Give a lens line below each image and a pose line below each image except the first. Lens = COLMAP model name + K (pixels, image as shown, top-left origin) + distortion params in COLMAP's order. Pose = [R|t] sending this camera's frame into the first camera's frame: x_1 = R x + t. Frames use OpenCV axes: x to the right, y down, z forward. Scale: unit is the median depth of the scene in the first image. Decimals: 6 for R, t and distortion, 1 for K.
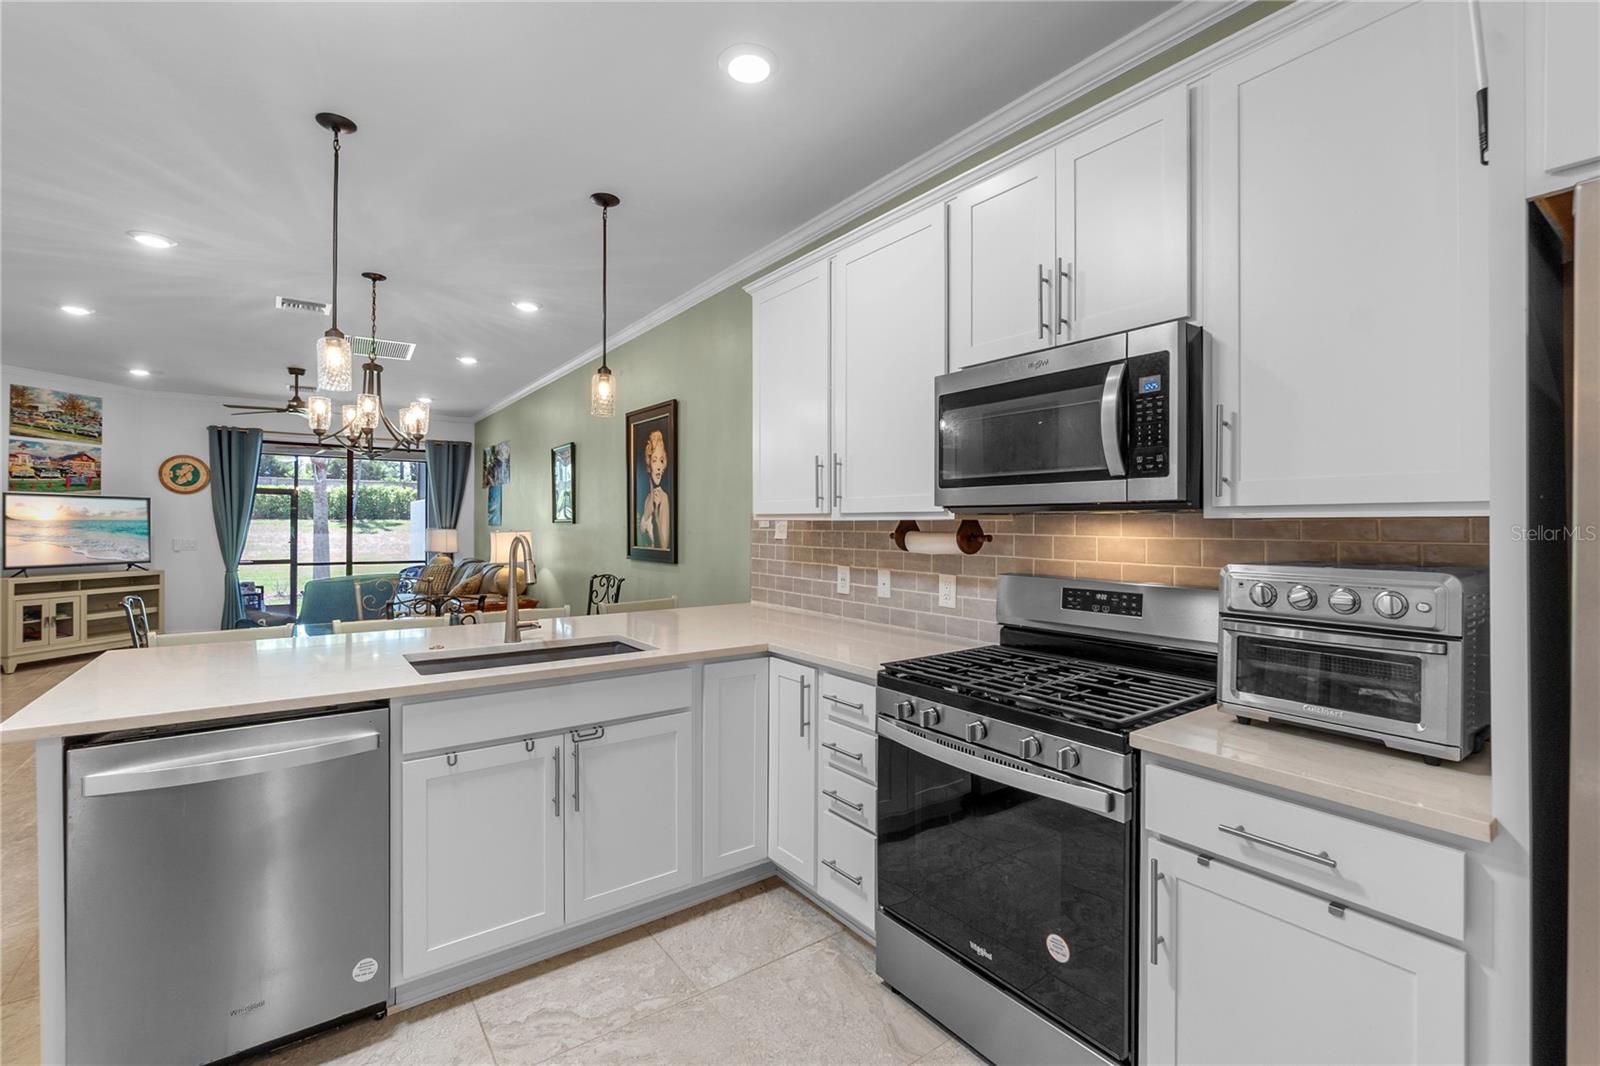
lens RADIAL K [[681.7, 0, 800.1], [0, 681.7, 523.3], [0, 0, 1]] dist [-0.008741, -0.000227]
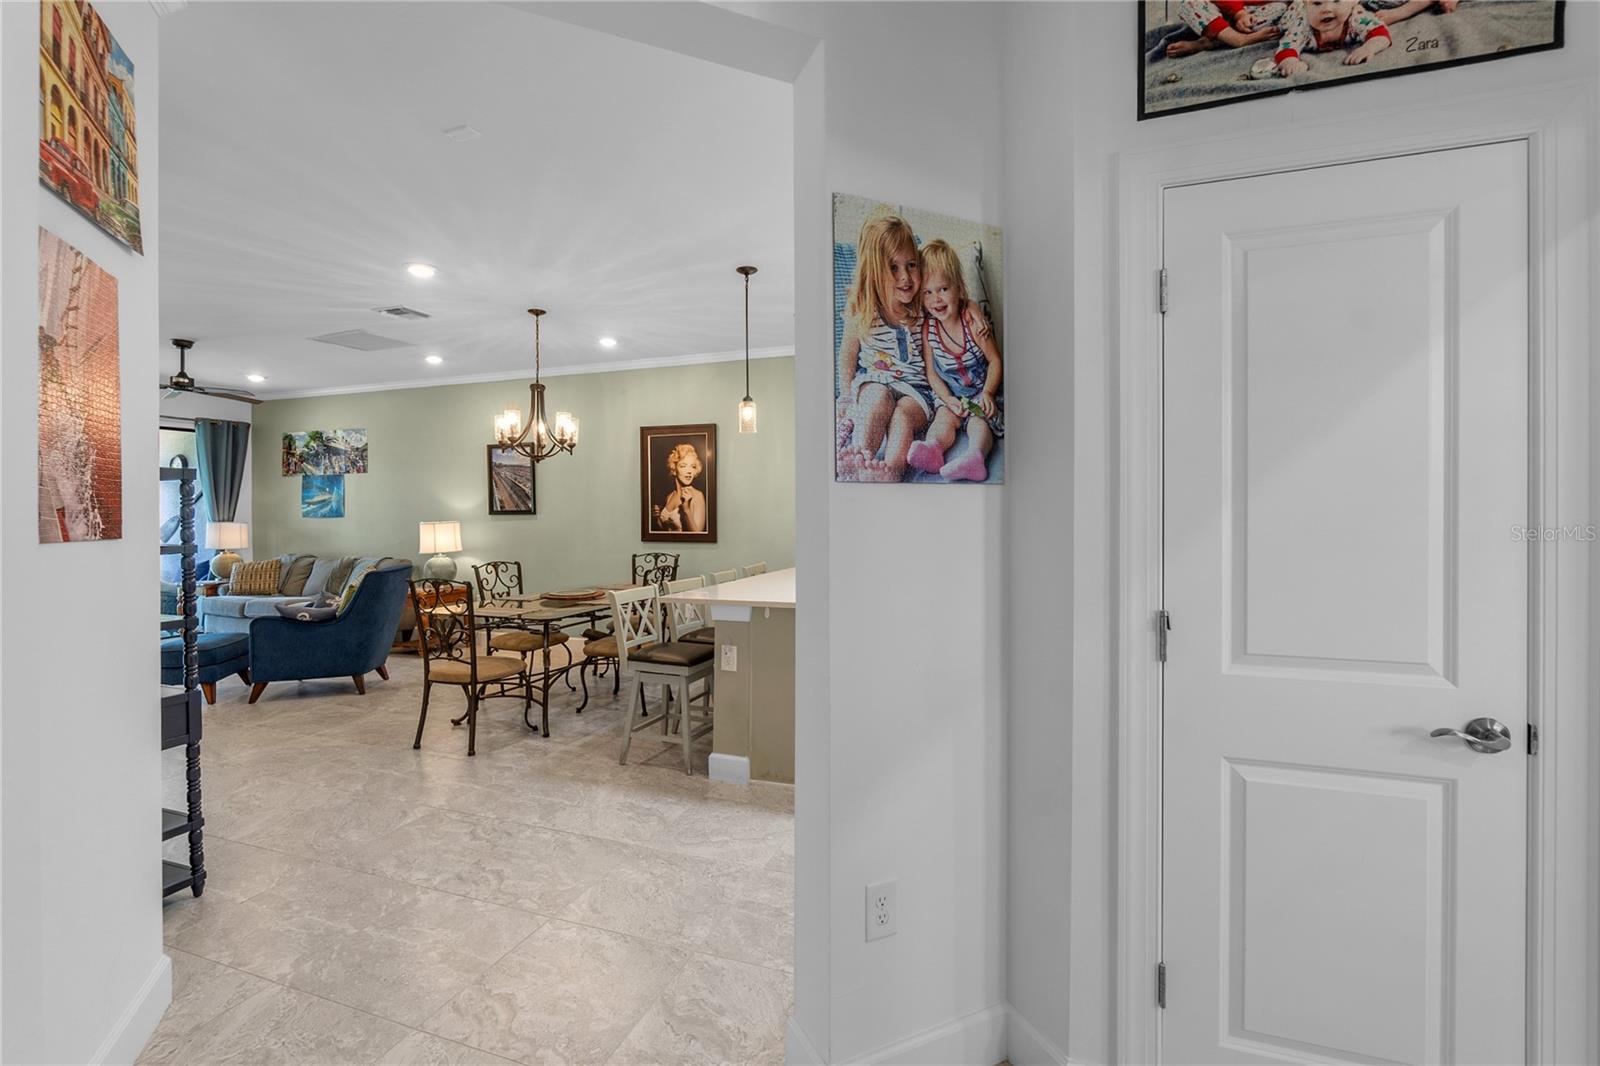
lens RADIAL K [[694.8, 0, 777.9], [0, 694.8, 514.4], [0, 0, 1]] dist [-0.002842, 0.000314]
pose [[0.838706, -0.008658, 0.544516, -0.817172], [0.006168, 0.999961, 0.006399, -0.005729], [-0.544550, -0.002009, 0.838726, -0.241909]]
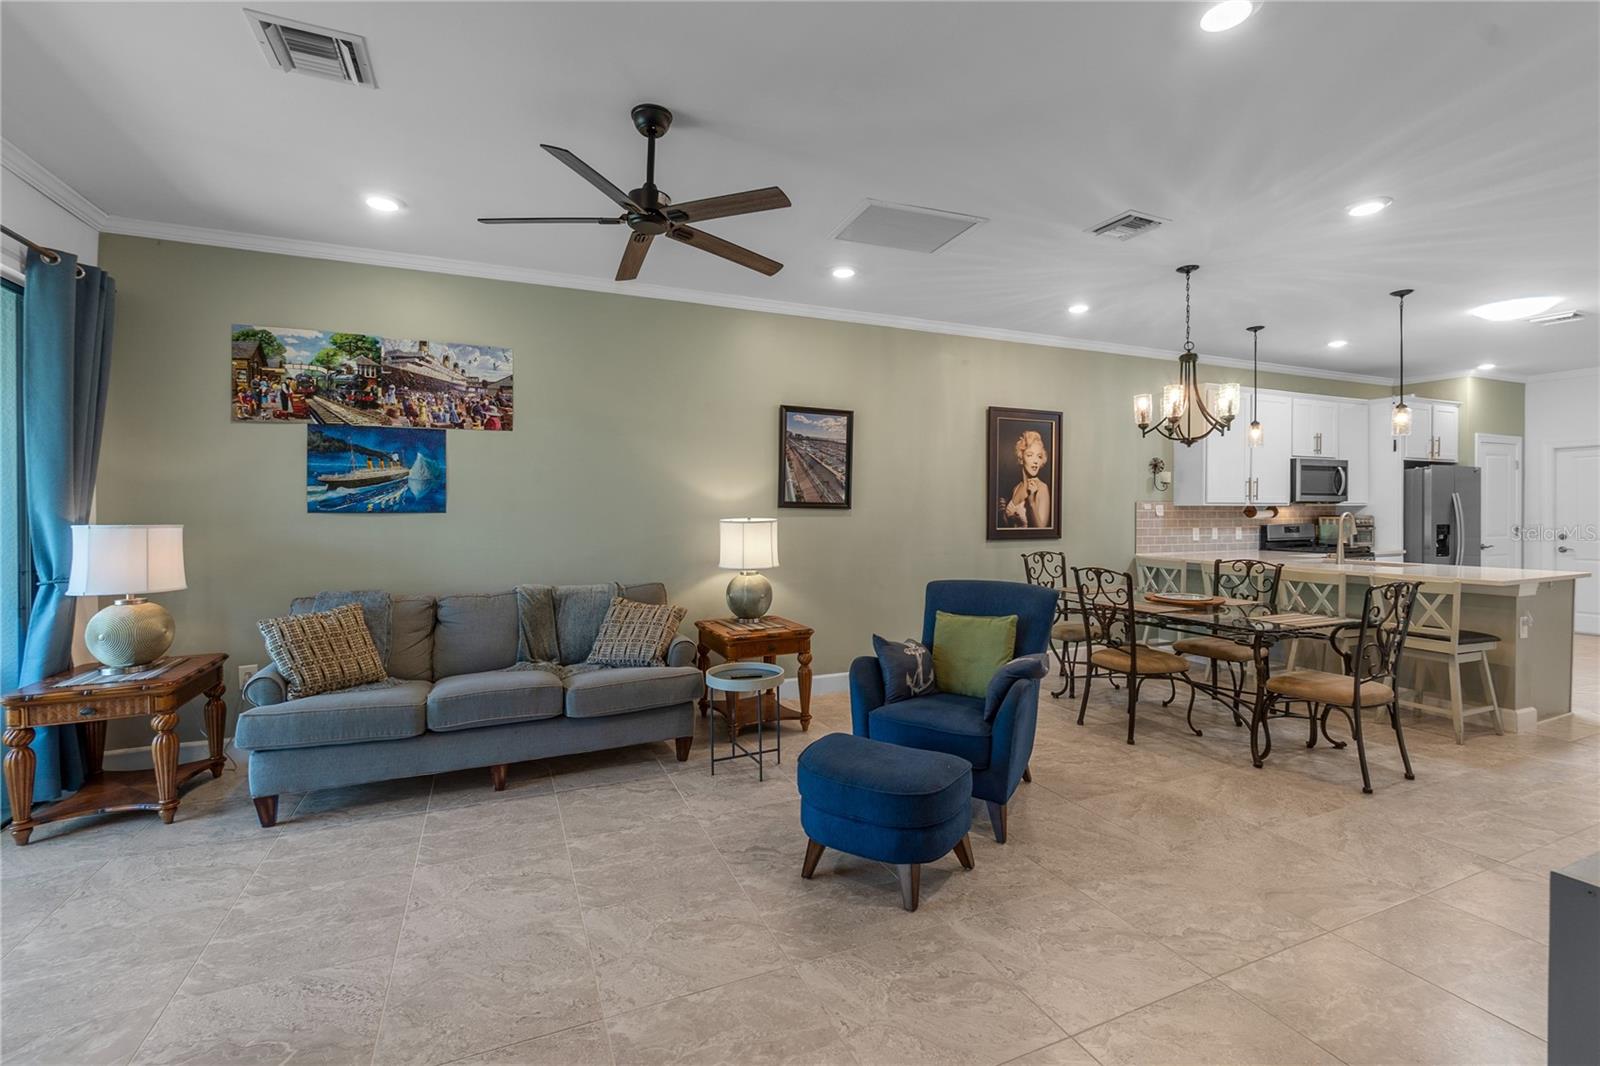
lens RADIAL K [[696.9, 0, 802.1], [0, 696.9, 520.3], [0, 0, 1]] dist [-0.002367, -0.000094]
pose [[0.227369, -0.019658, 0.973610, -1.547950], [0.000945, 0.999800, 0.019966, -0.002026], [-0.973808, -0.003620, 0.227342, 1.141012]]
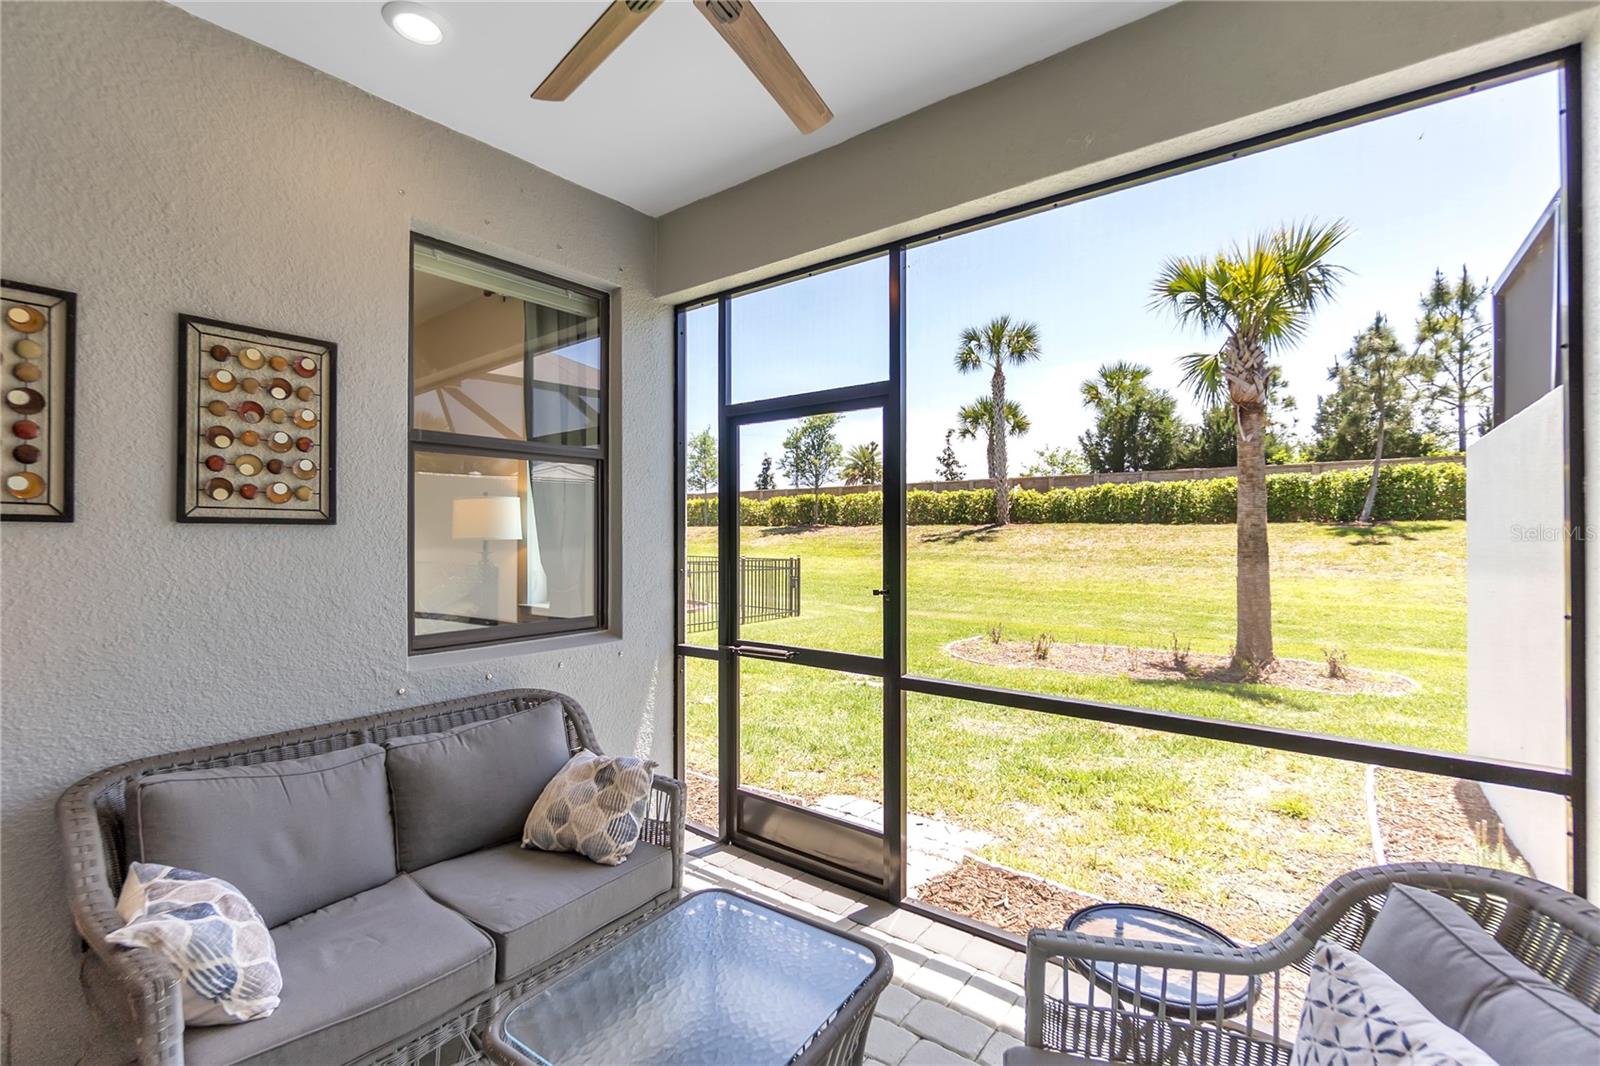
lens RADIAL K [[711.7, 0, 802.9], [0, 711.7, 529.8], [0, 0, 1]] dist [-0.003977, 0.000011]
pose [[0.280277, -0.007503, -0.959890, -1.168073], [0.005425, 0.999966, -0.006232, 0.015059], [0.959904, -0.003461, 0.280308, 2.079349]]
